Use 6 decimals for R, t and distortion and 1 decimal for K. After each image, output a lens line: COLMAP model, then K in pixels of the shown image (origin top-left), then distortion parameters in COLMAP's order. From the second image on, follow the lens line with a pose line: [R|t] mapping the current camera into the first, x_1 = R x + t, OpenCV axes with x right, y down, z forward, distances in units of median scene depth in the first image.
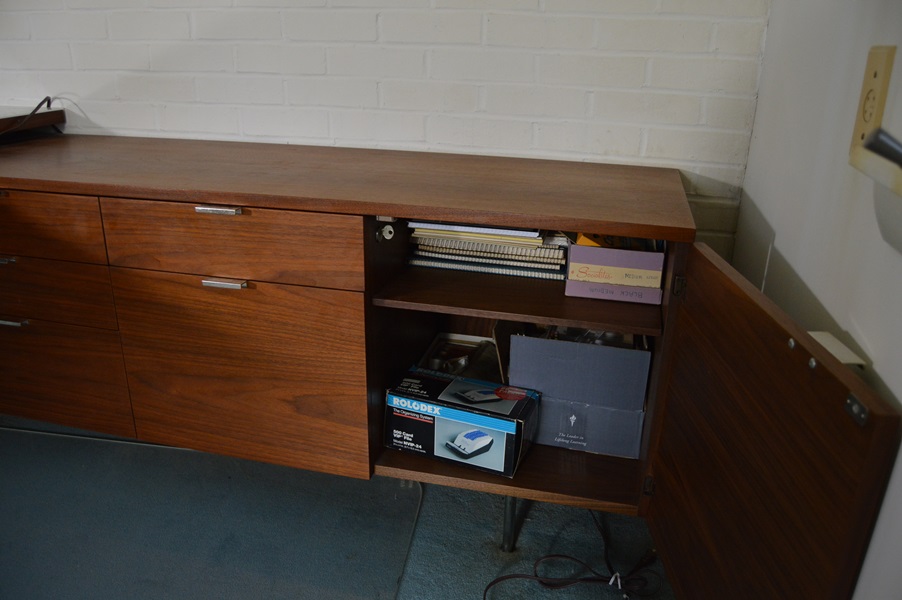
lens RADIAL K [[705.7, 0, 455.7], [0, 705.7, 304.9], [0, 0, 1]] dist [-0.091286, 0.024028]
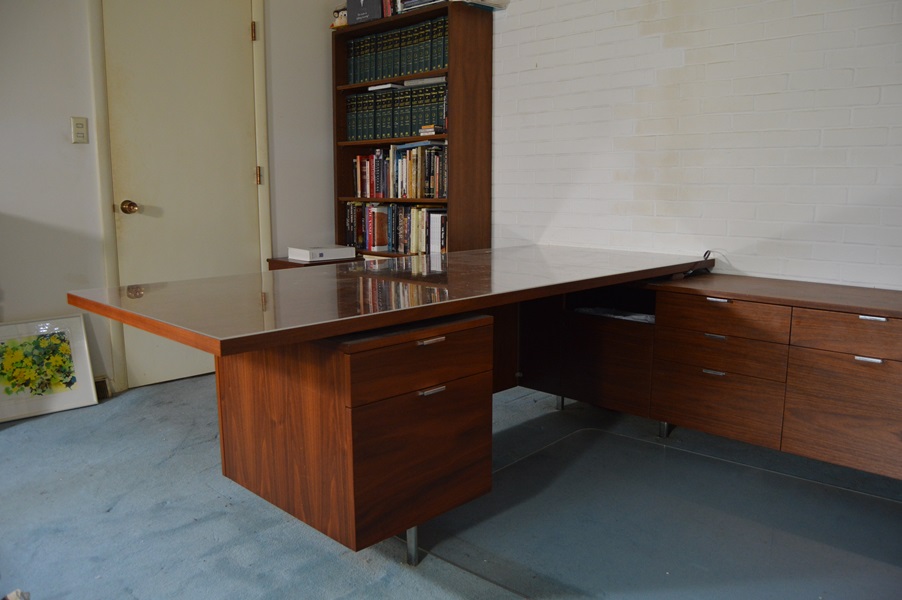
lens RADIAL K [[705.7, 0, 454.2], [0, 705.7, 300.1], [0, 0, 1]] dist [-0.091286, 0.024028]
pose [[0.852247, 0.060936, -0.519579, -0.325580], [-0.172597, 0.970333, -0.169304, 0.295043], [0.493848, 0.233967, 0.837481, -1.004643]]
